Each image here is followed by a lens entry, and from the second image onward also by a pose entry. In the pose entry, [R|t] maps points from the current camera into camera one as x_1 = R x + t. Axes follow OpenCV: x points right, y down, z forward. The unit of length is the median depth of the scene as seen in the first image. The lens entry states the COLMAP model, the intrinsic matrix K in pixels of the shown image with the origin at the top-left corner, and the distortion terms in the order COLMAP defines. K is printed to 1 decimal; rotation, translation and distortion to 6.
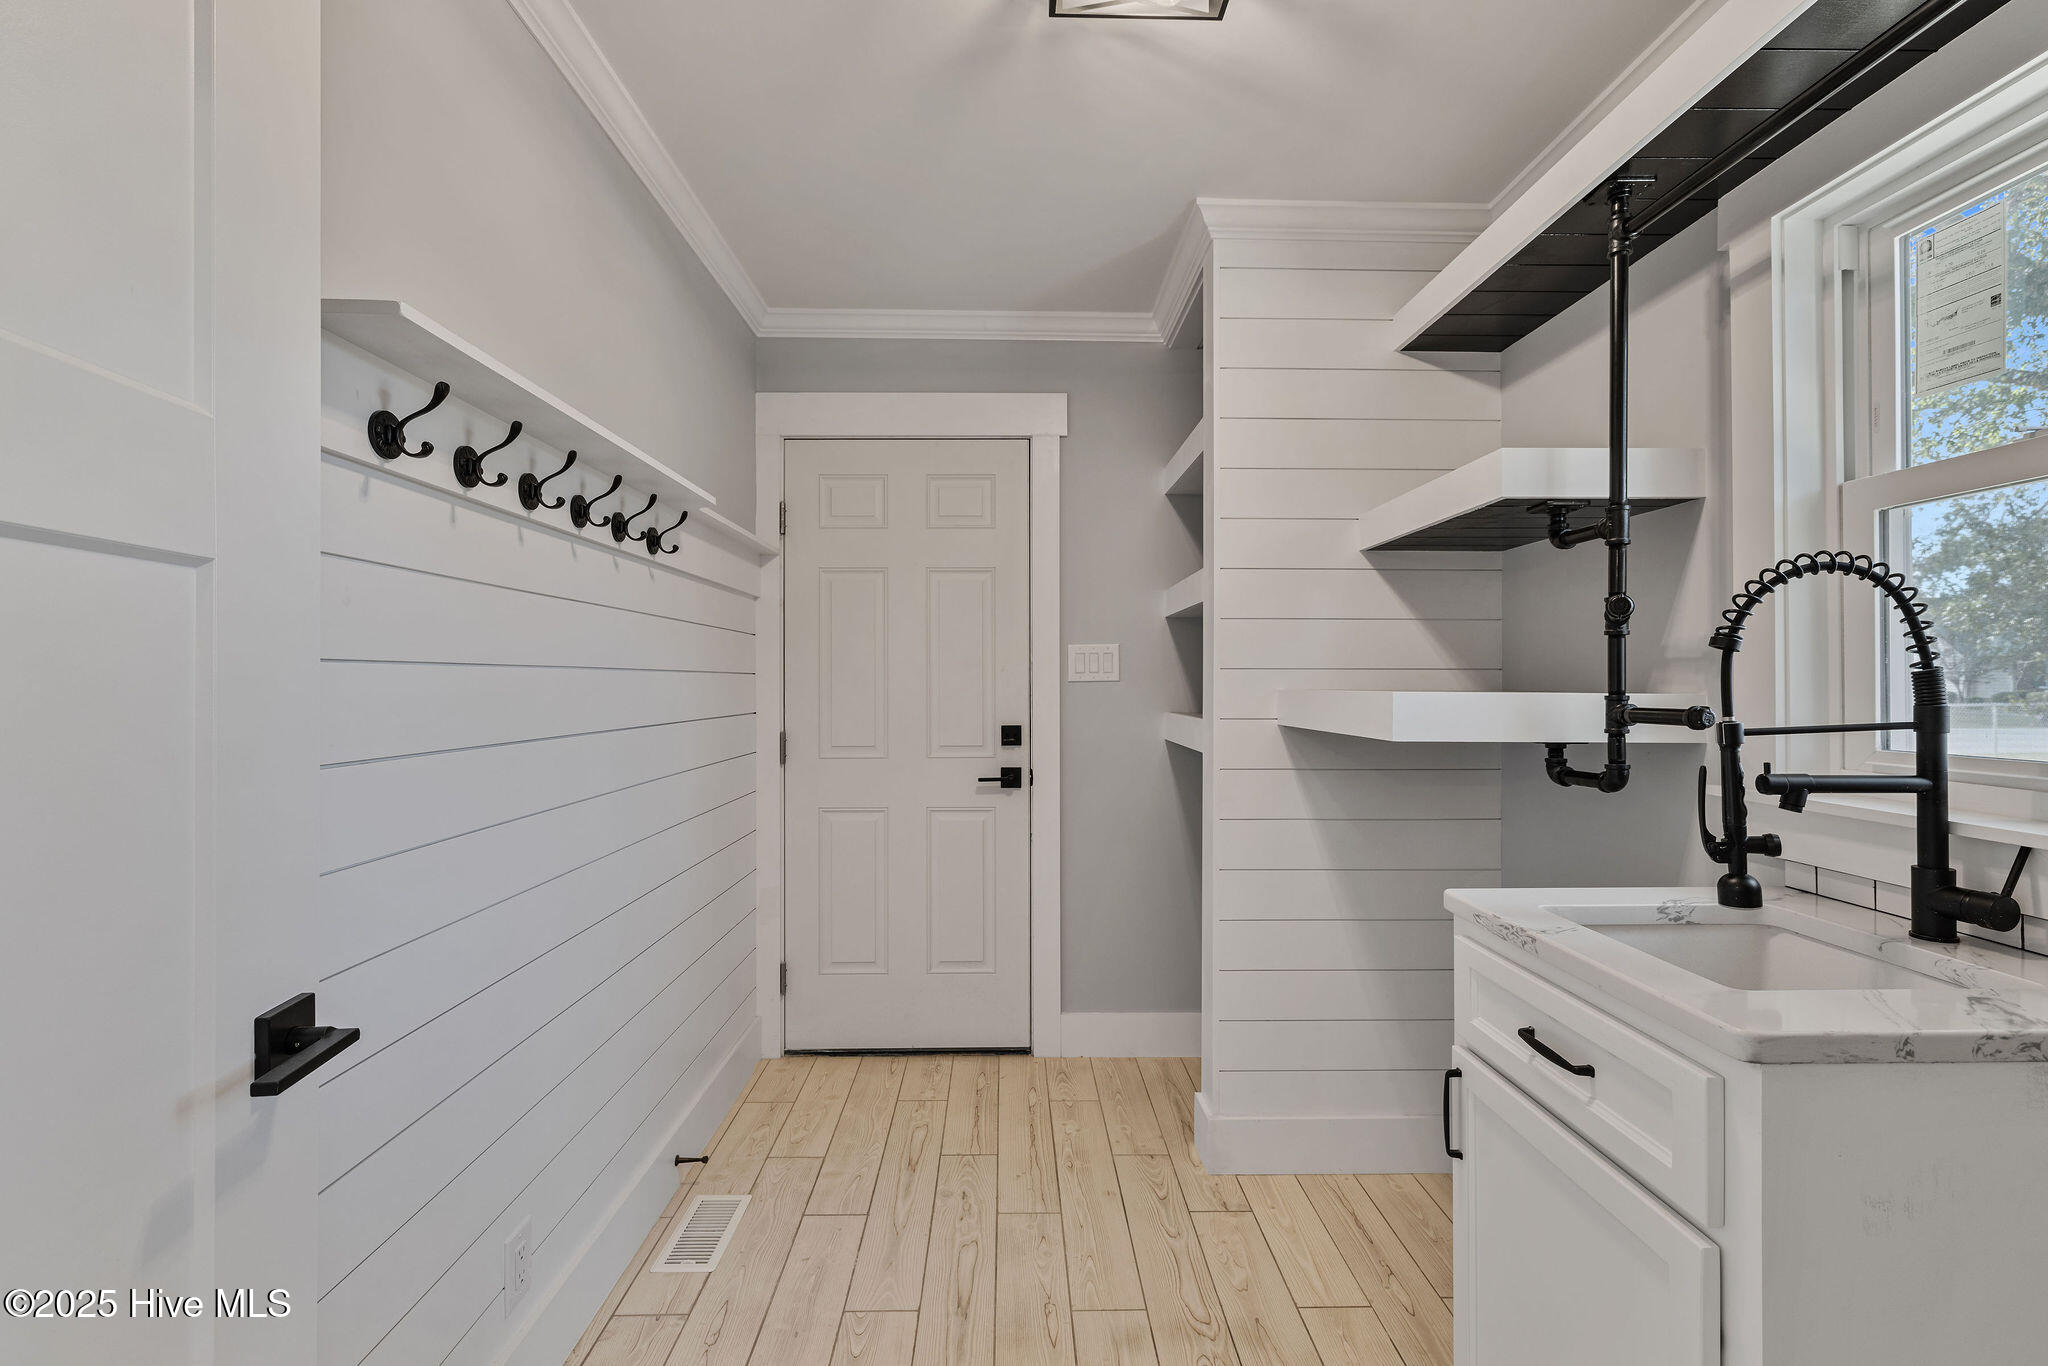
lens RADIAL K [[918.9, 0, 1027.1], [0, 918.9, 673.3], [0, 0, 1]] dist [0.003131, 0.000578]
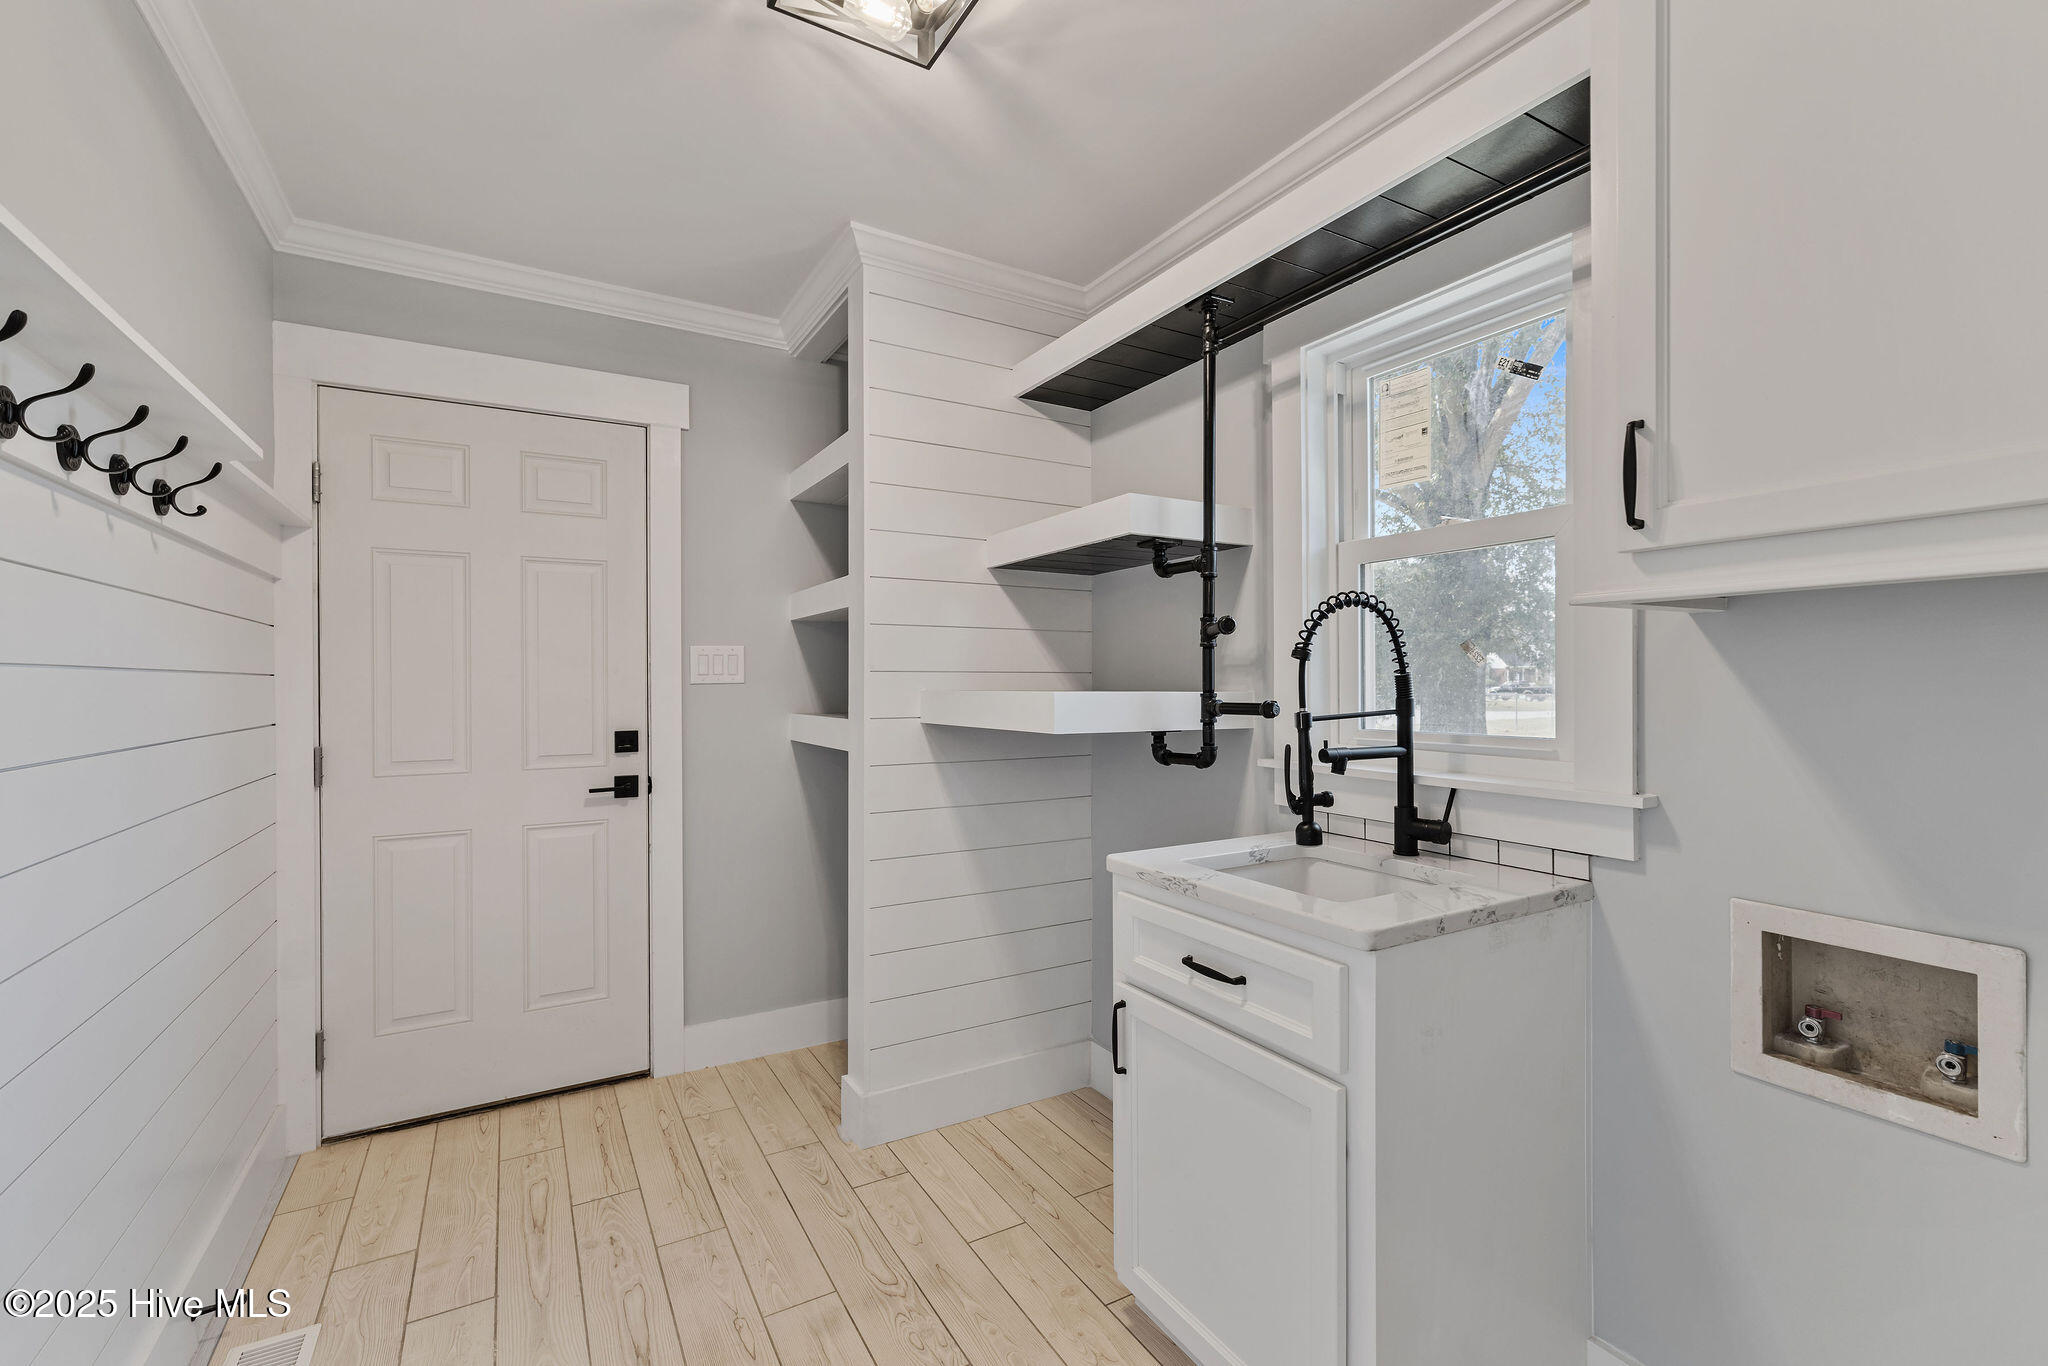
lens RADIAL K [[875.8, 0, 1024.8], [0, 875.8, 679.5], [0, 0, 1]] dist [0.001855, 0.000894]
pose [[0.874664, -0.000831, 0.484729, -0.132200], [-0.001570, 0.999988, 0.004548, -0.000423], [-0.484727, -0.004739, 0.874653, 0.031696]]
